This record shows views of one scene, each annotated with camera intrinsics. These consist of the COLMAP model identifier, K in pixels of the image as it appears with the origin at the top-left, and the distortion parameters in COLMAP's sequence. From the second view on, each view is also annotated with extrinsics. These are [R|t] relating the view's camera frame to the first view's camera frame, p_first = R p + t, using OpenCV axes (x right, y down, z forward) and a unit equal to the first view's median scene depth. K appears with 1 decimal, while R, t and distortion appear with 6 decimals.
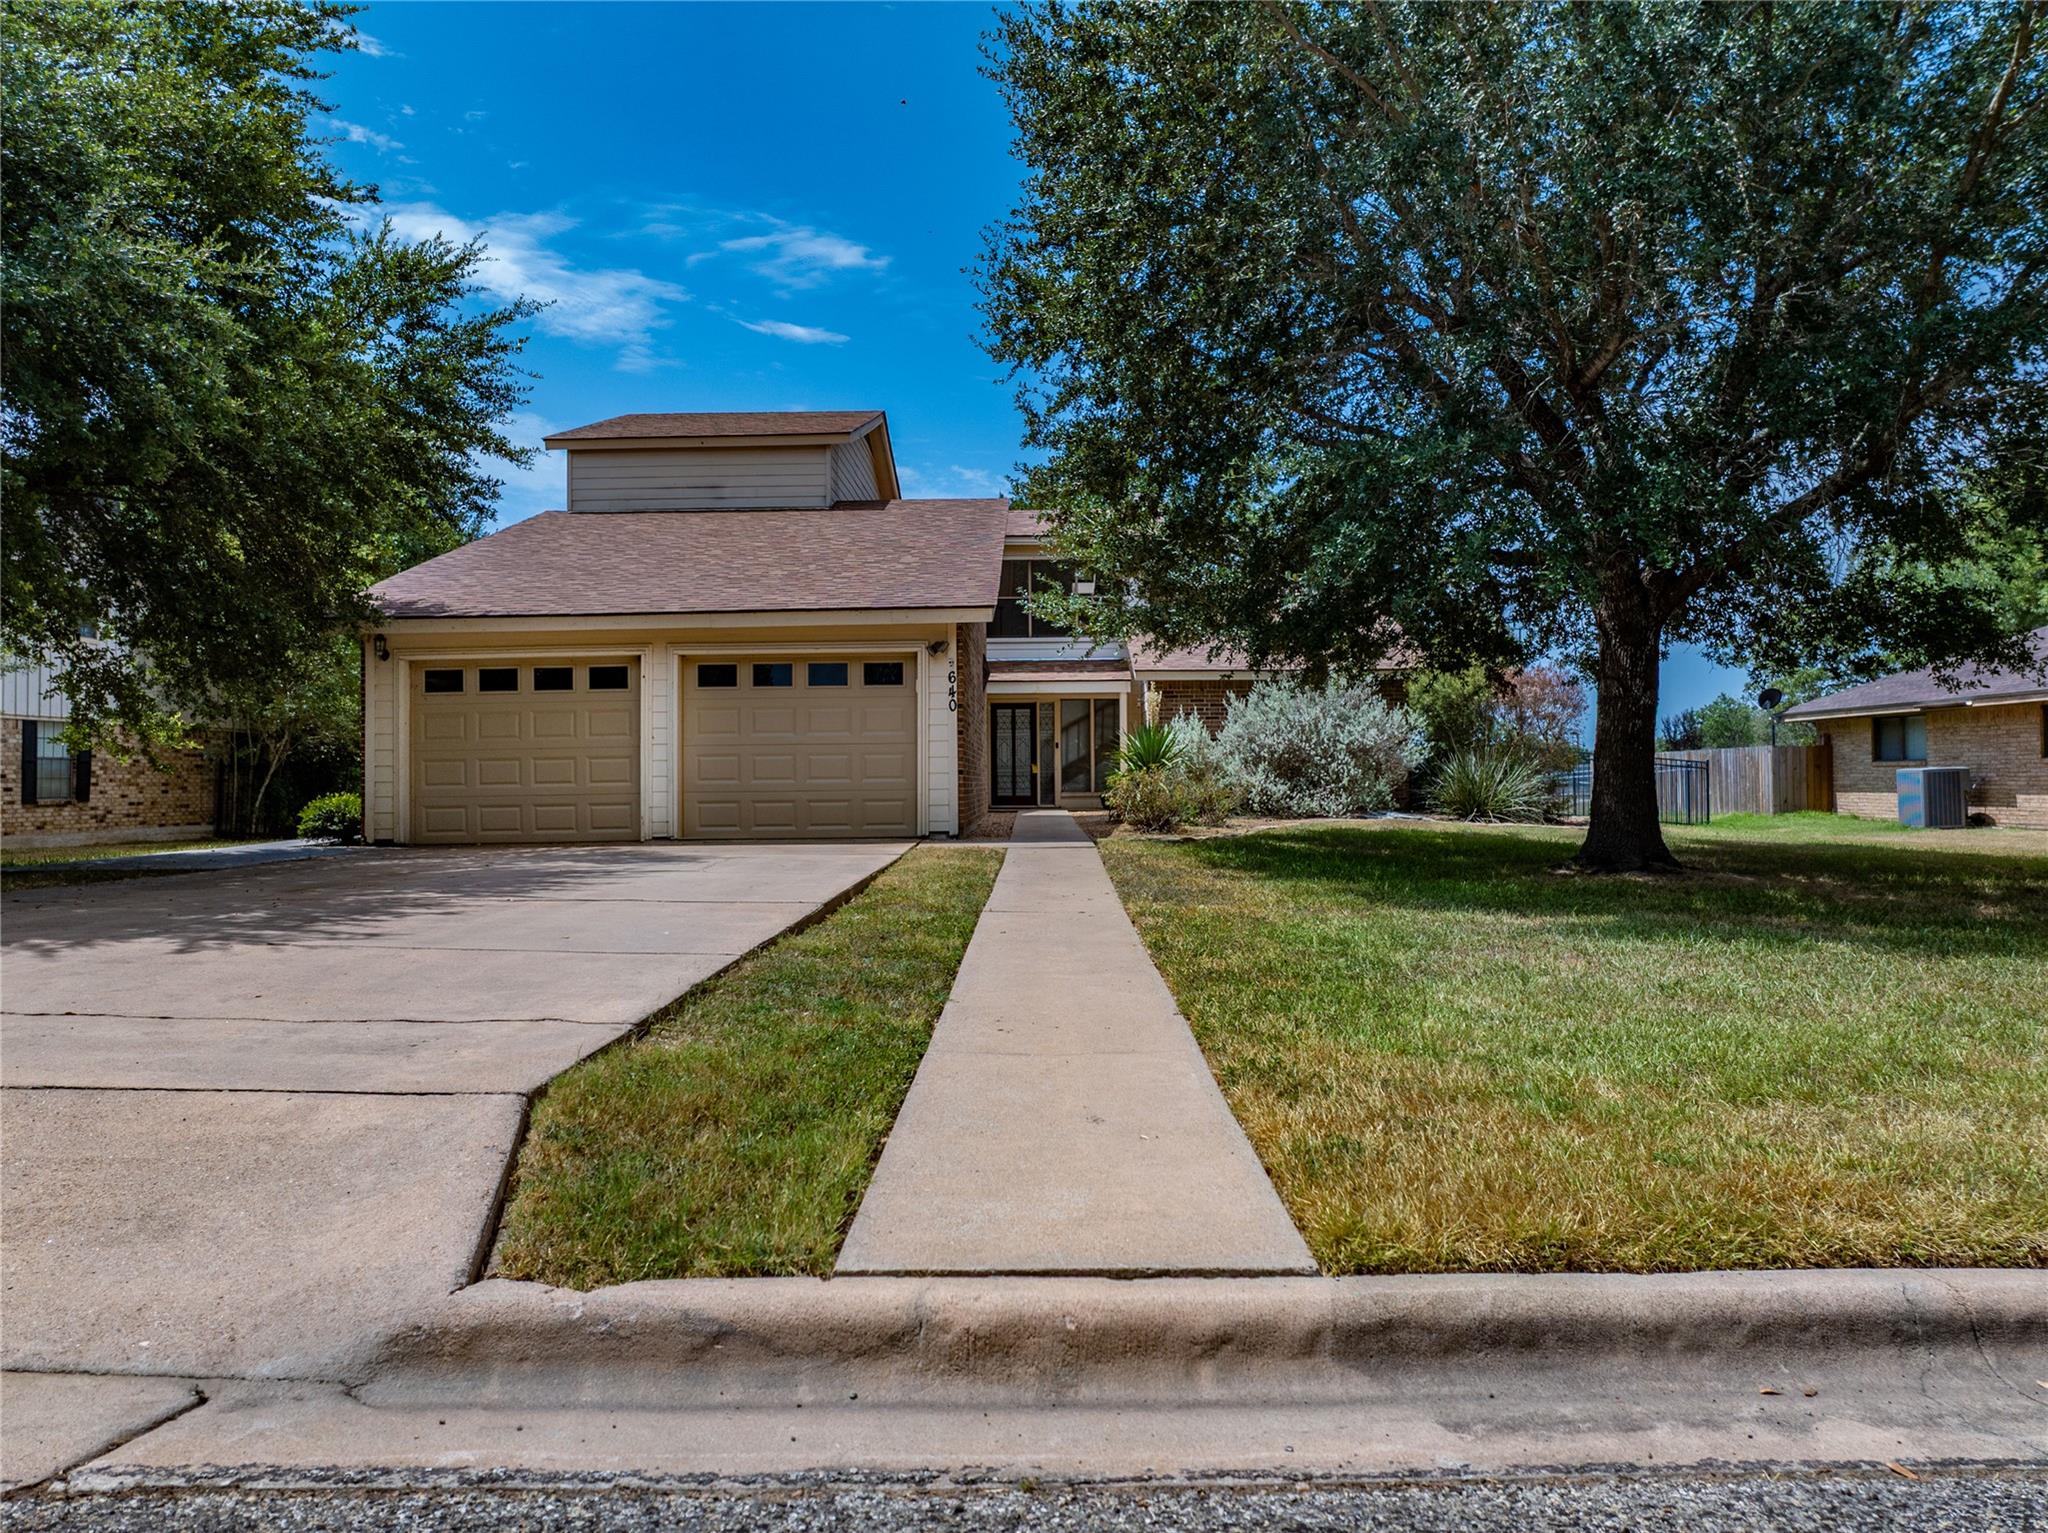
lens RADIAL K [[1478.8, 0, 1024.0], [0, 1478.8, 766.5], [0, 0, 1]] dist [-0.032297, 0.002451]
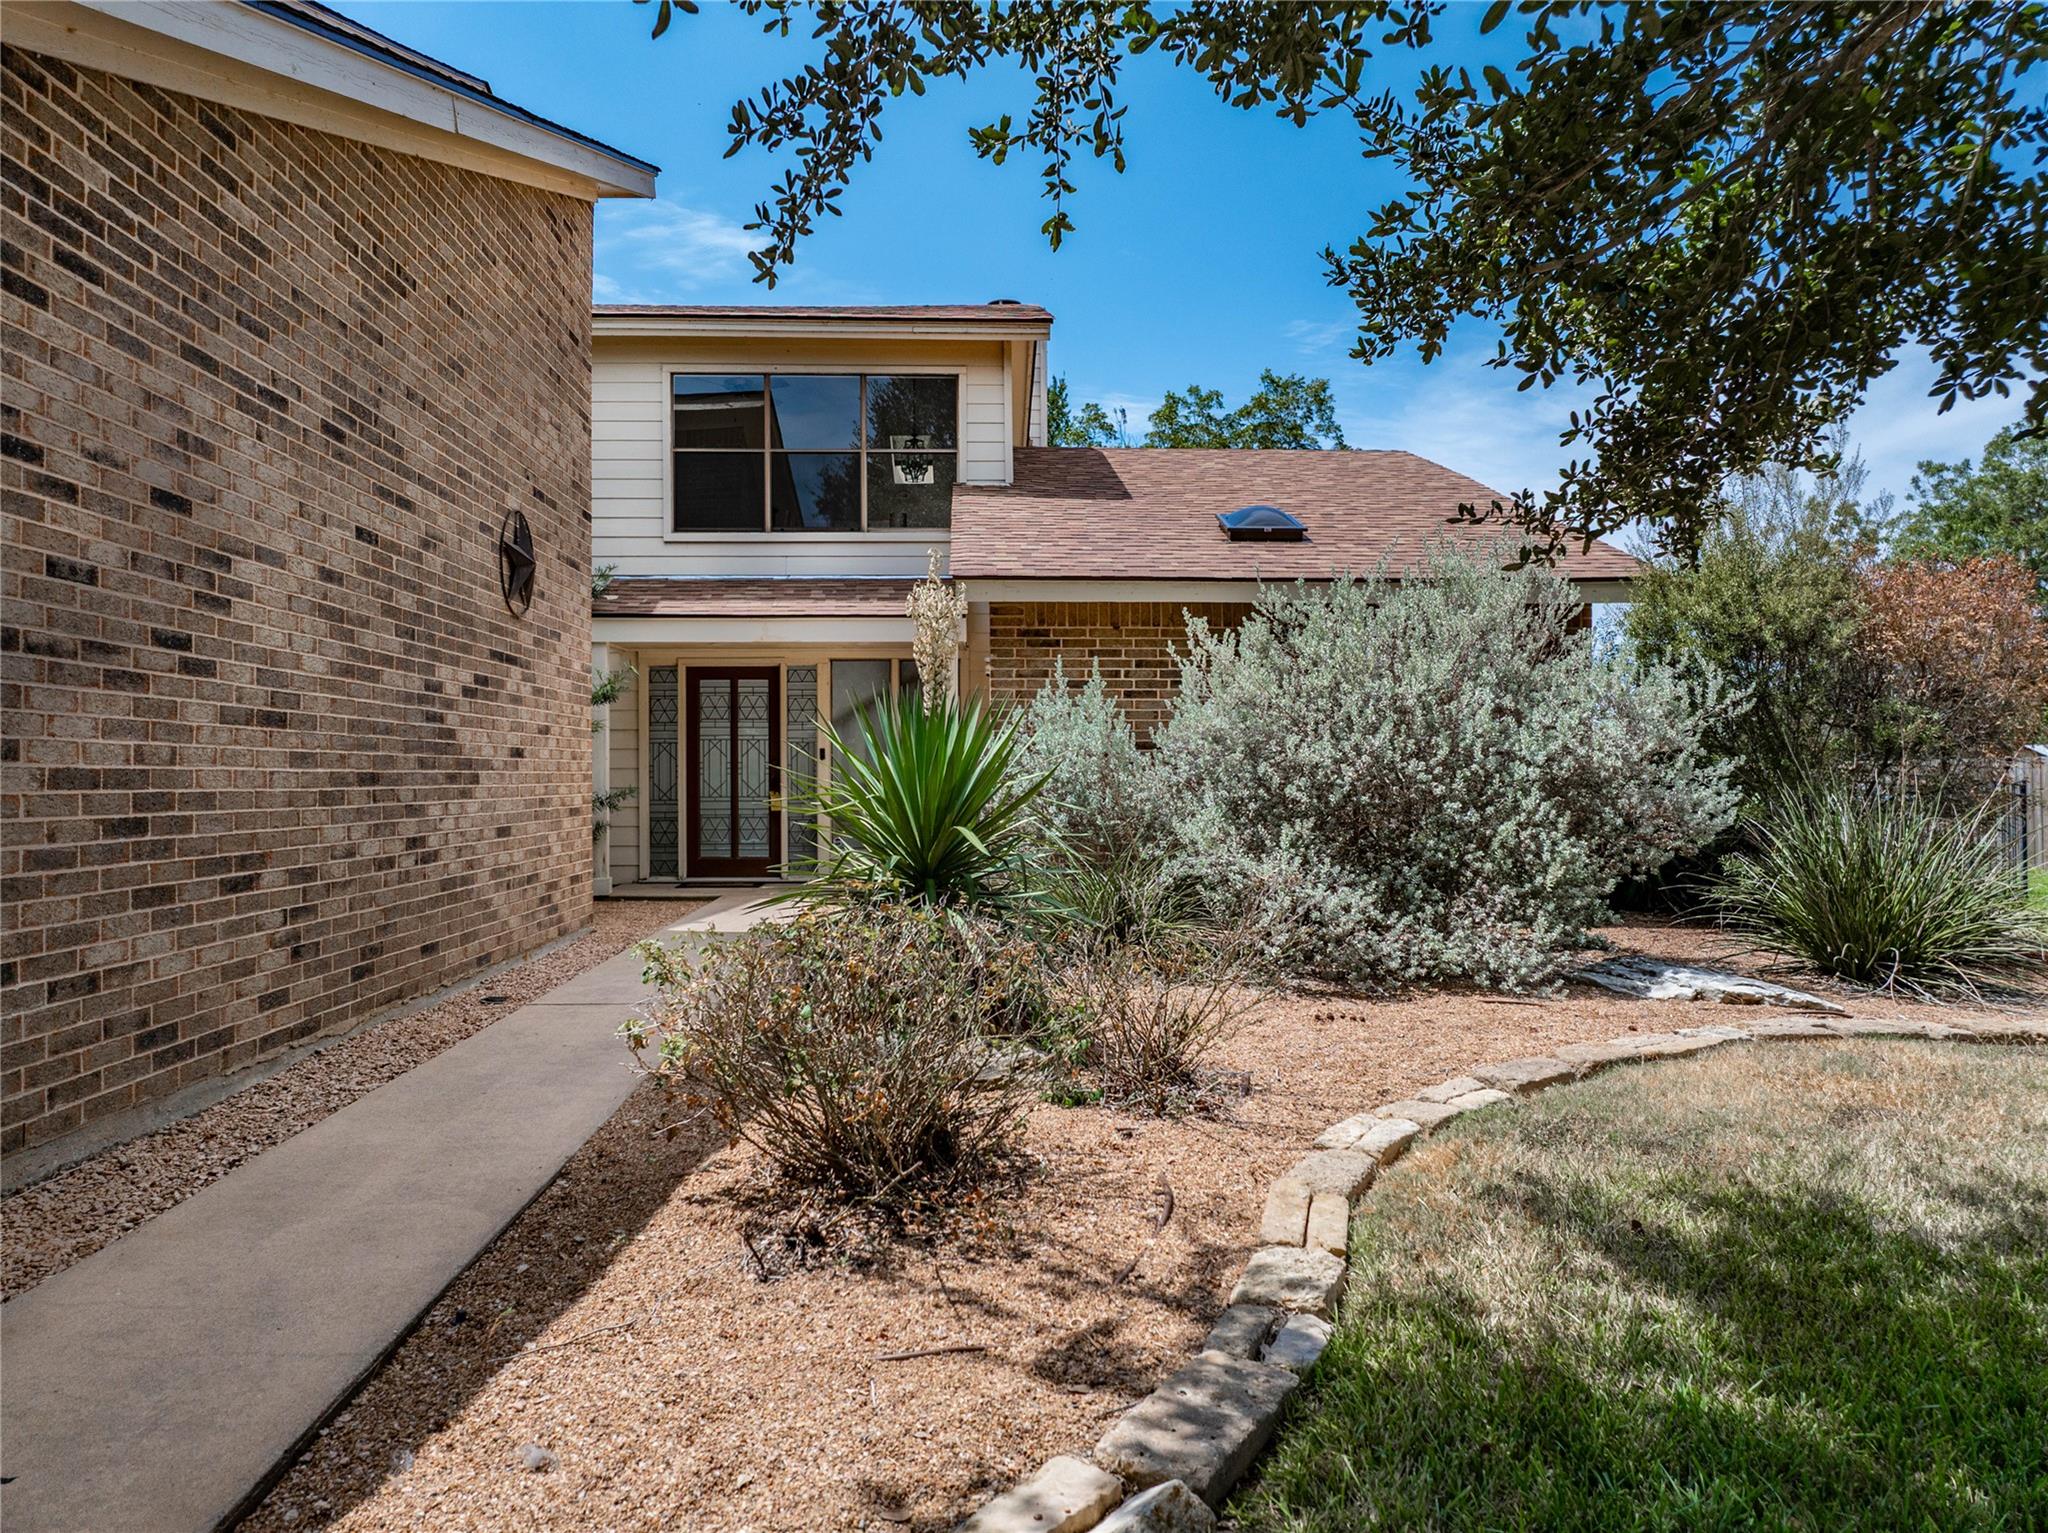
lens RADIAL K [[1478.8, 0, 1024.0], [0, 1478.8, 766.5], [0, 0, 1]] dist [-0.032297, 0.002451]
pose [[0.998826, -0.001856, 0.048405, 0.081075], [0.001653, 0.999990, 0.004241, -0.015221], [-0.048412, -0.004156, 0.998819, 0.637590]]
